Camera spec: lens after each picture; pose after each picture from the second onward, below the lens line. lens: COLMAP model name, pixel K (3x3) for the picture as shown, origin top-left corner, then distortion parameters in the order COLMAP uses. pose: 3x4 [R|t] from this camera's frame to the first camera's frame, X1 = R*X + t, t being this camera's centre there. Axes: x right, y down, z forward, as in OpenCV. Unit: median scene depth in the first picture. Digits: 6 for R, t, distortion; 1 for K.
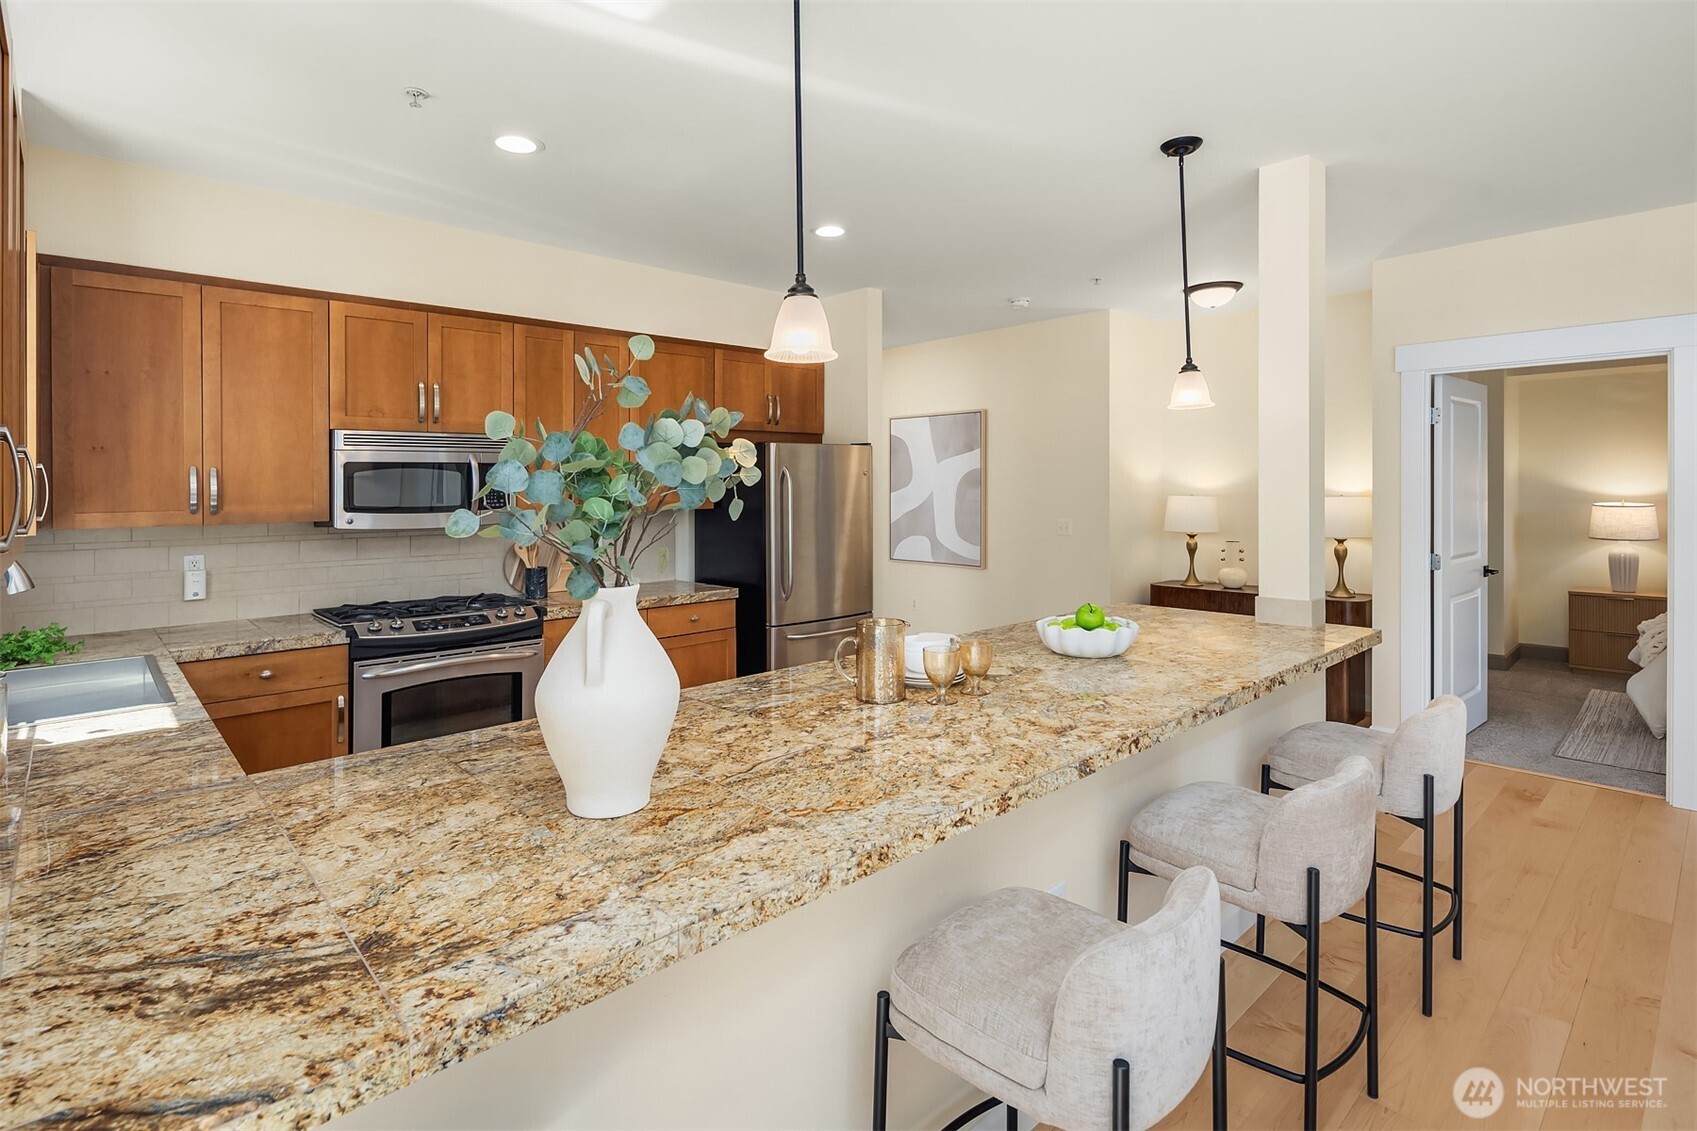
lens RADIAL K [[826.0, 0, 850.8], [0, 826.0, 488.6], [0, 0, 1]] dist [0.002182, 0.000103]
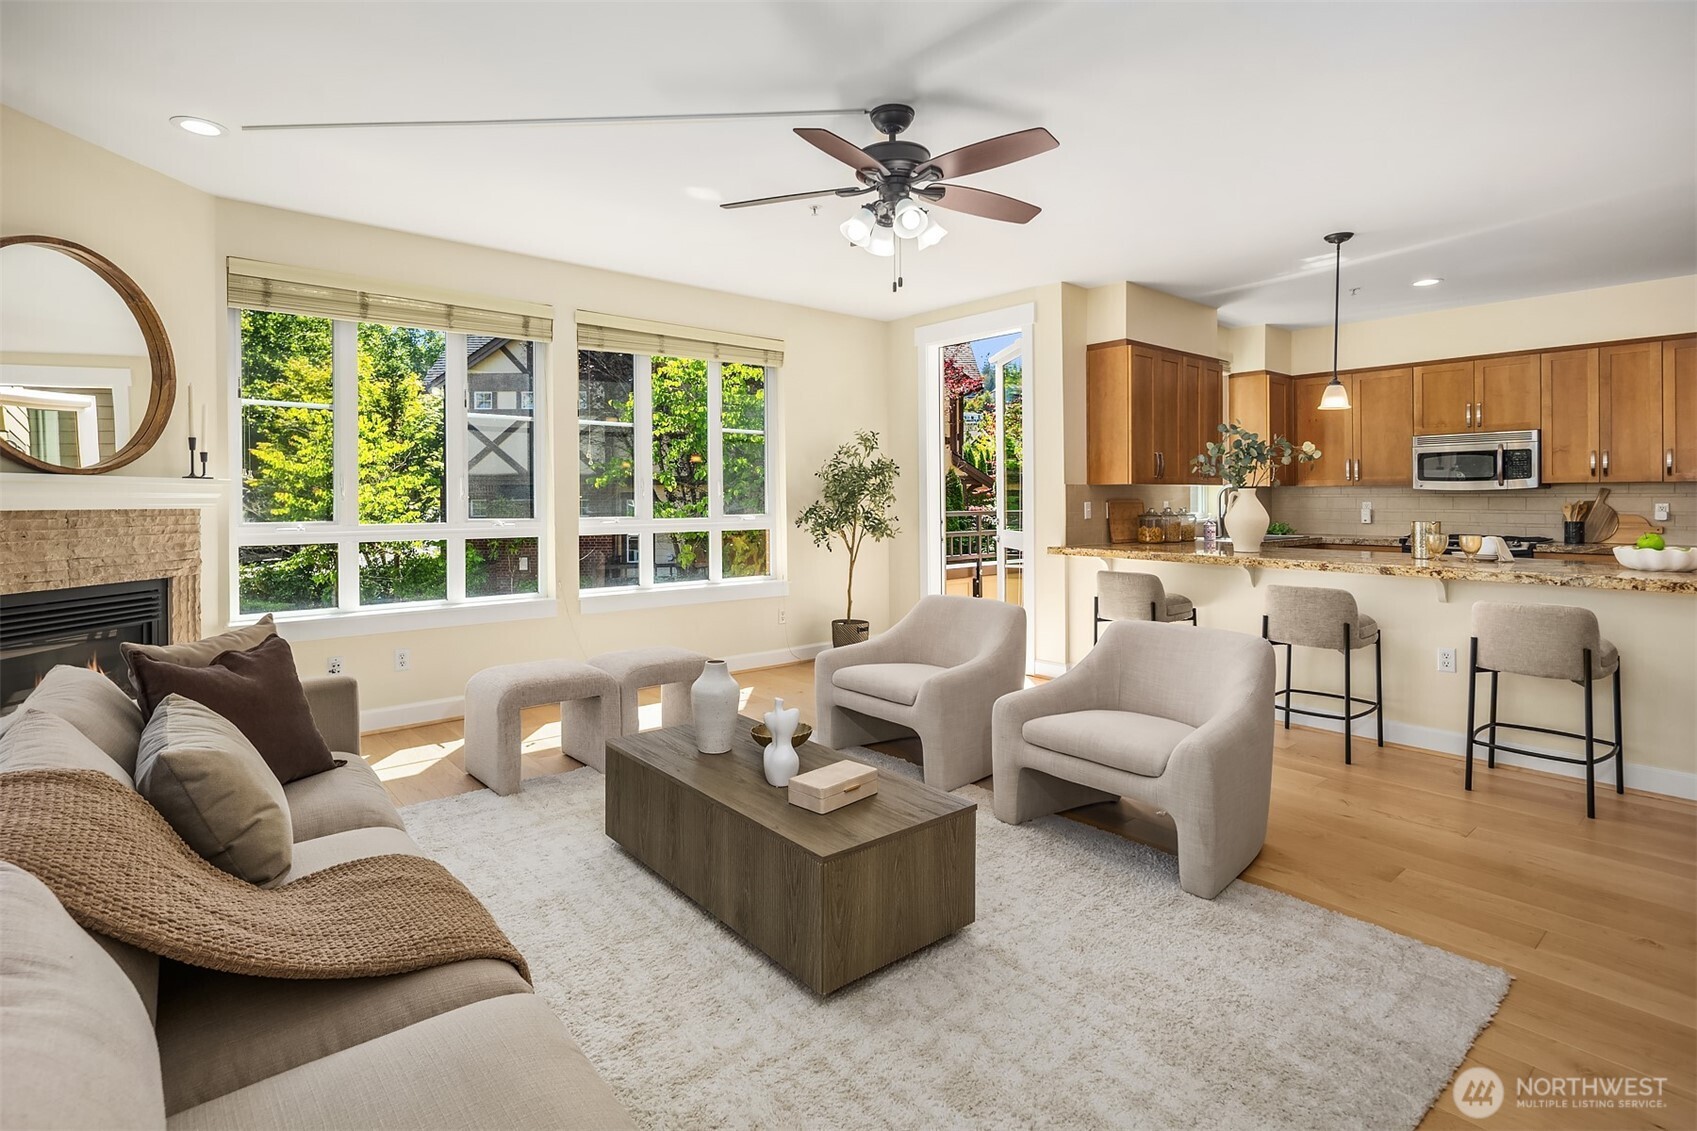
lens RADIAL K [[831.1, 0, 818.0], [0, 831.1, 496.1], [0, 0, 1]] dist [0.010482, -0.004772]
pose [[-0.057889, 0.006339, -0.998303, 1.334993], [0.000772, 0.999980, 0.006305, 0.050774], [0.998323, -0.000405, -0.057892, -0.237005]]
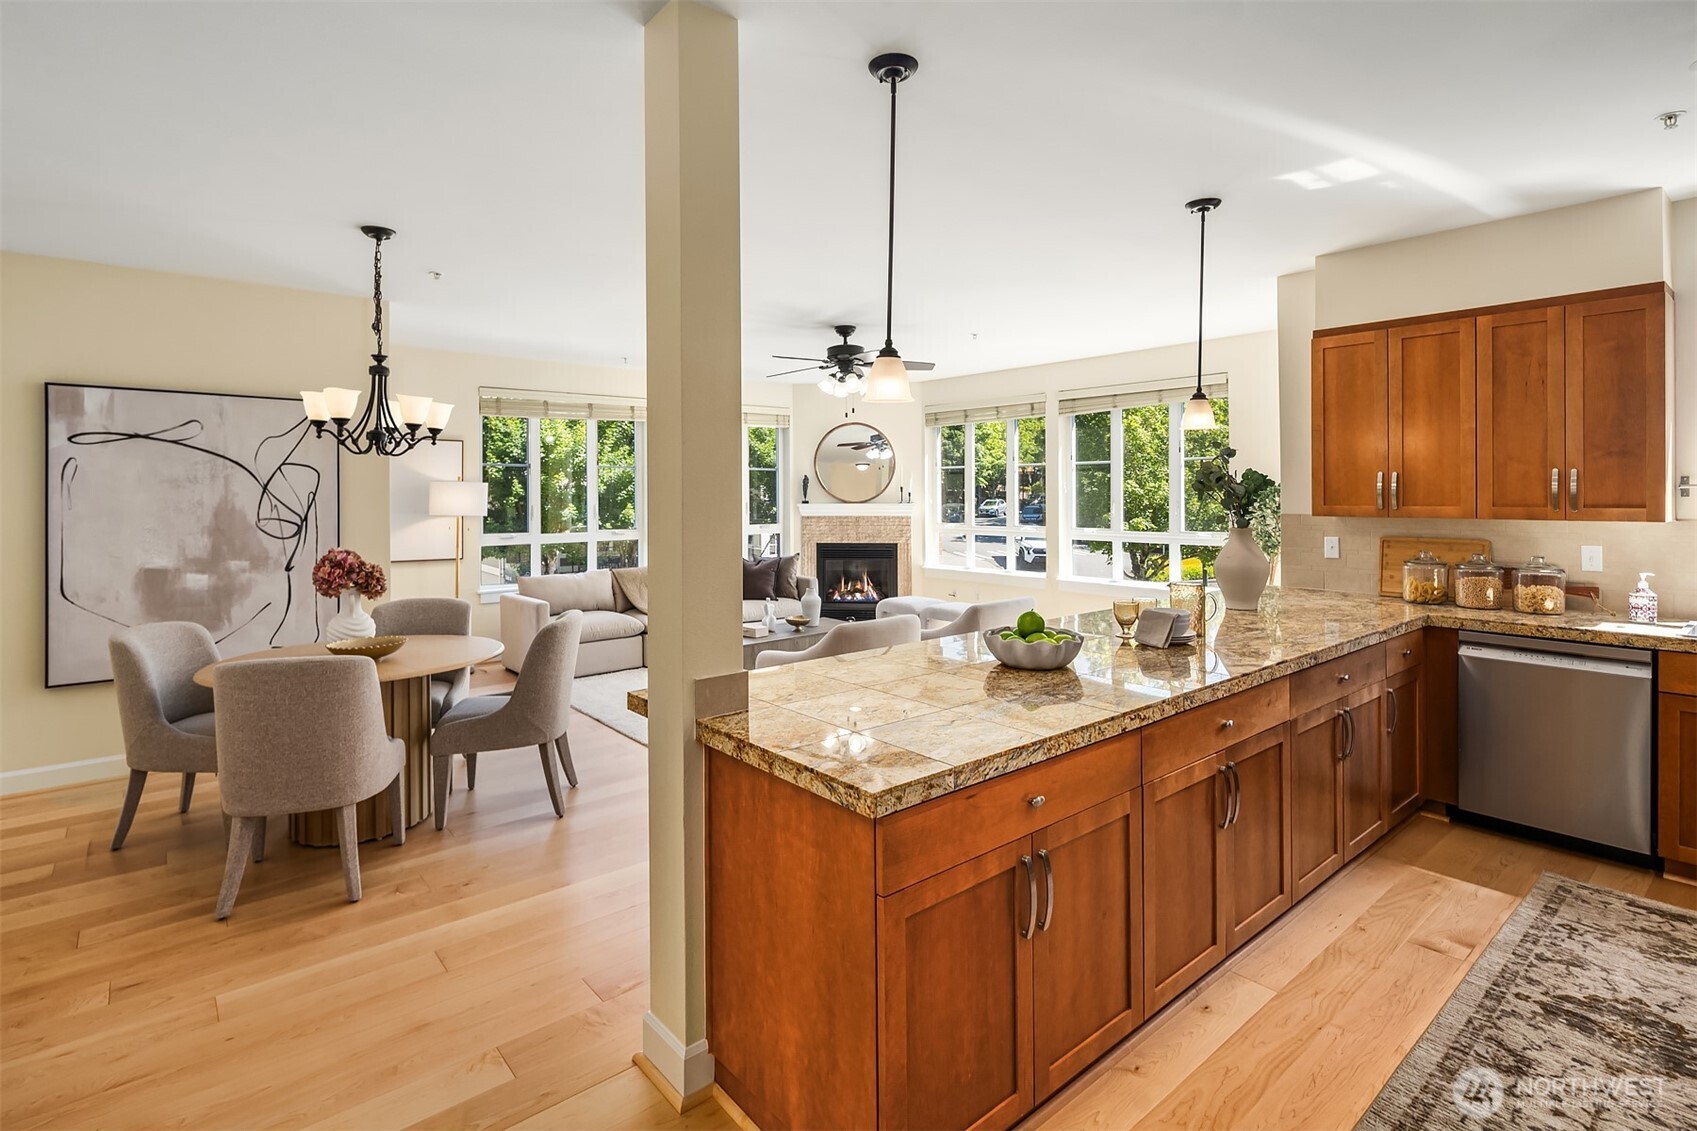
lens RADIAL K [[831.1, 0, 818.0], [0, 831.1, 496.1], [0, 0, 1]] dist [0.010482, -0.004772]
pose [[-0.997225, 0.014316, 0.073059, 0.345563], [0.014761, 0.999876, 0.005553, -0.009634], [-0.072971, 0.006616, -0.997312, 1.571508]]
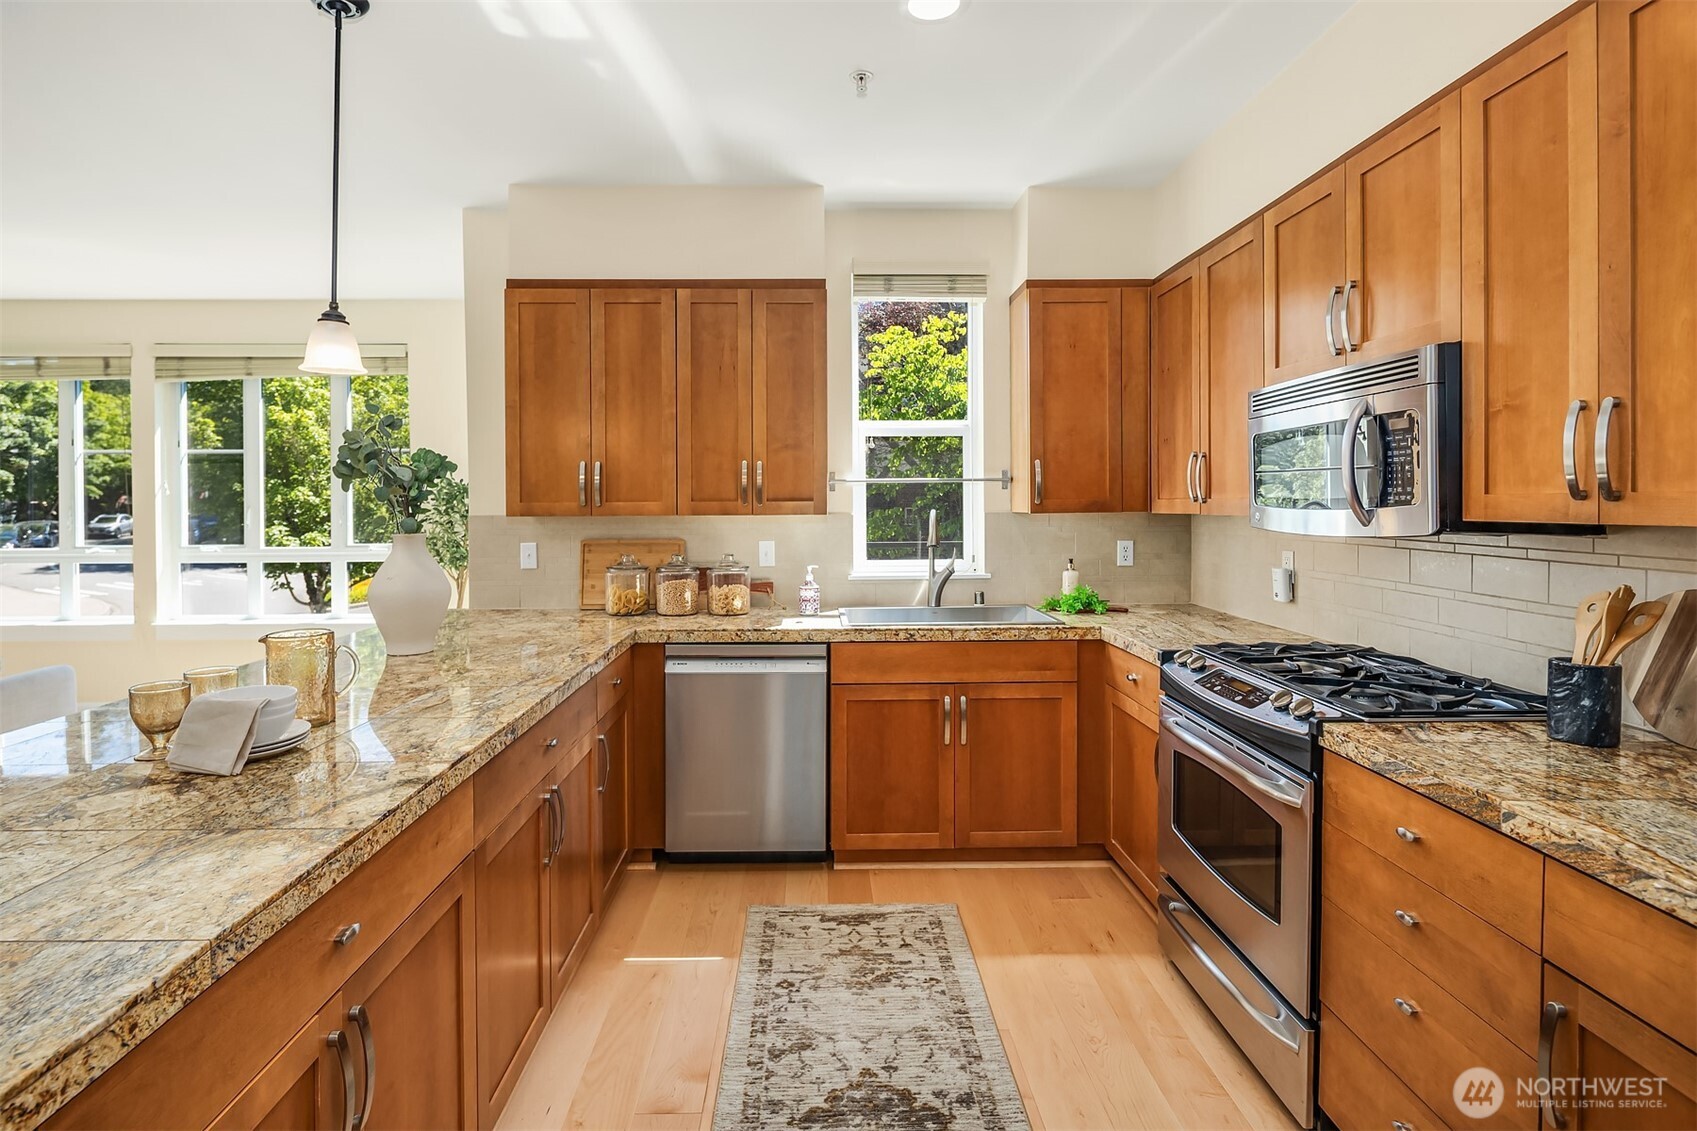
lens RADIAL K [[829.8, 0, 852.6], [0, 829.8, 506.7], [0, 0, 1]] dist [0.001759, -0.000528]
pose [[-0.652641, 0.015859, -0.757501, 0.164810], [0.008263, 0.999870, 0.013814, 0.017358], [0.757622, 0.002756, -0.652687, 1.202686]]
